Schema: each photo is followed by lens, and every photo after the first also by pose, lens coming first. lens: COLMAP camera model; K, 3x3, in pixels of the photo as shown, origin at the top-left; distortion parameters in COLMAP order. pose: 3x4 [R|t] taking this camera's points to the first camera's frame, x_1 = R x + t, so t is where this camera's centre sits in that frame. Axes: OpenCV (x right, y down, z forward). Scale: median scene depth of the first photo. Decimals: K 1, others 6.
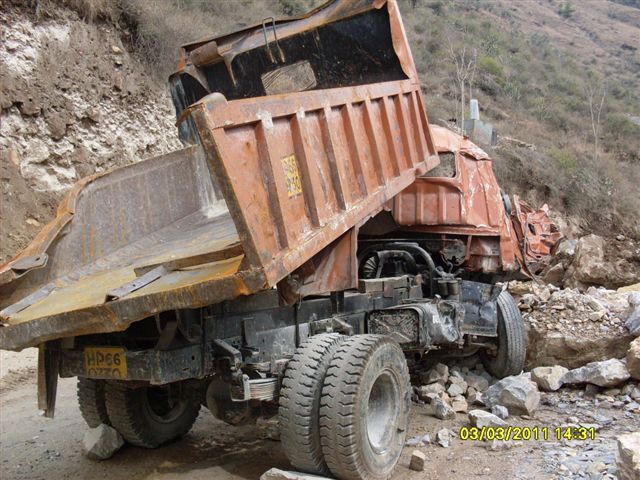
lens RADIAL K [[729.0, 0, 320.0], [0, 729.0, 240.0], [0, 0, 1]] dist [-0.212855, 0.278485]
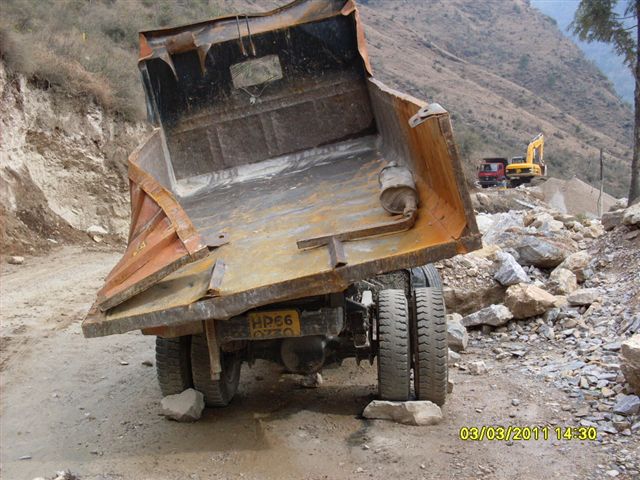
lens RADIAL K [[729.0, 0, 320.0], [0, 729.0, 240.0], [0, 0, 1]] dist [-0.212855, 0.278485]
pose [[0.920557, -0.036773, 0.388873, -0.404097], [0.022961, 0.998932, 0.040106, -0.005895], [-0.389933, -0.027990, 0.920418, -0.063636]]
